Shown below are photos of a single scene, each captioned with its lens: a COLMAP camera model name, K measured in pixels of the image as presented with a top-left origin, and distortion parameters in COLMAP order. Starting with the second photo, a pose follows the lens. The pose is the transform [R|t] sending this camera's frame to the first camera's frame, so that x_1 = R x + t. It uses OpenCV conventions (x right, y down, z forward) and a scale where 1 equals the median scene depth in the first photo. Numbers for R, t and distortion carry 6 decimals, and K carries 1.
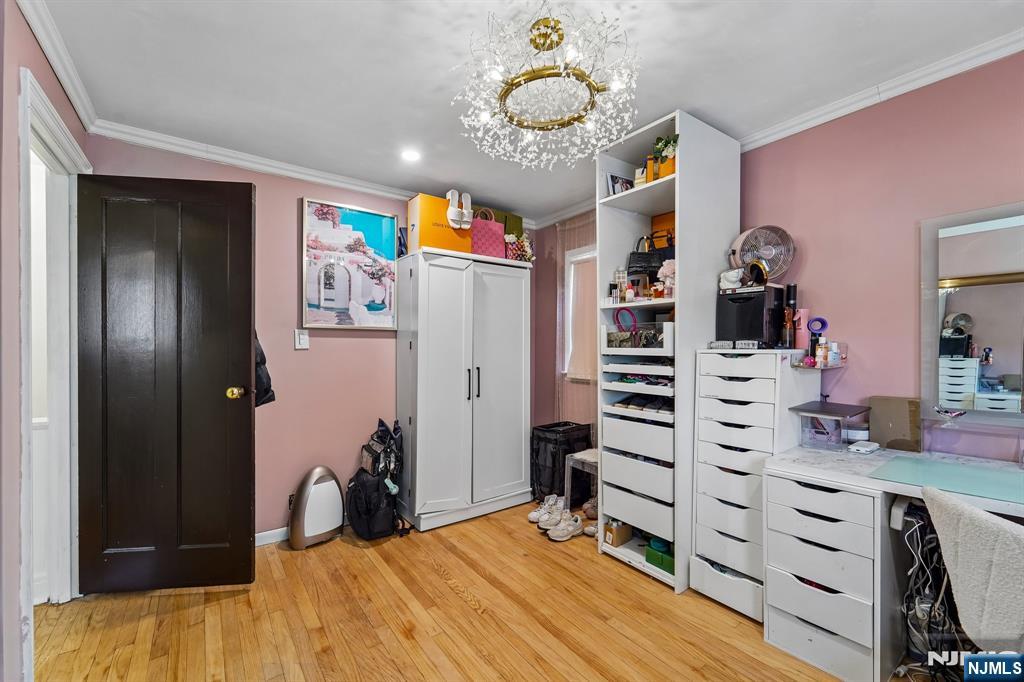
lens RADIAL K [[424.4, 0, 512.0], [0, 424.4, 341.0], [0, 0, 1]] dist [-0.000646, -0.000003]
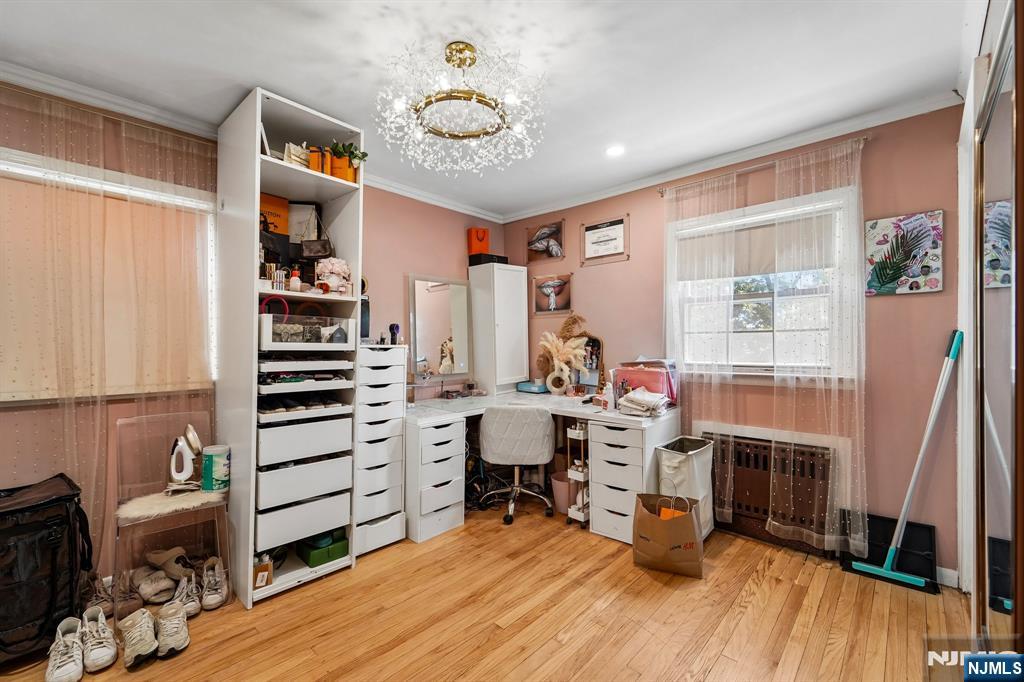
lens RADIAL K [[424.4, 0, 512.0], [0, 424.4, 341.0], [0, 0, 1]] dist [-0.000646, -0.000003]
pose [[-0.190401, 0.011589, 0.981638, -0.735563], [-0.015495, 0.999770, -0.014808, 0.020046], [-0.981584, -0.018030, -0.190178, 0.782571]]
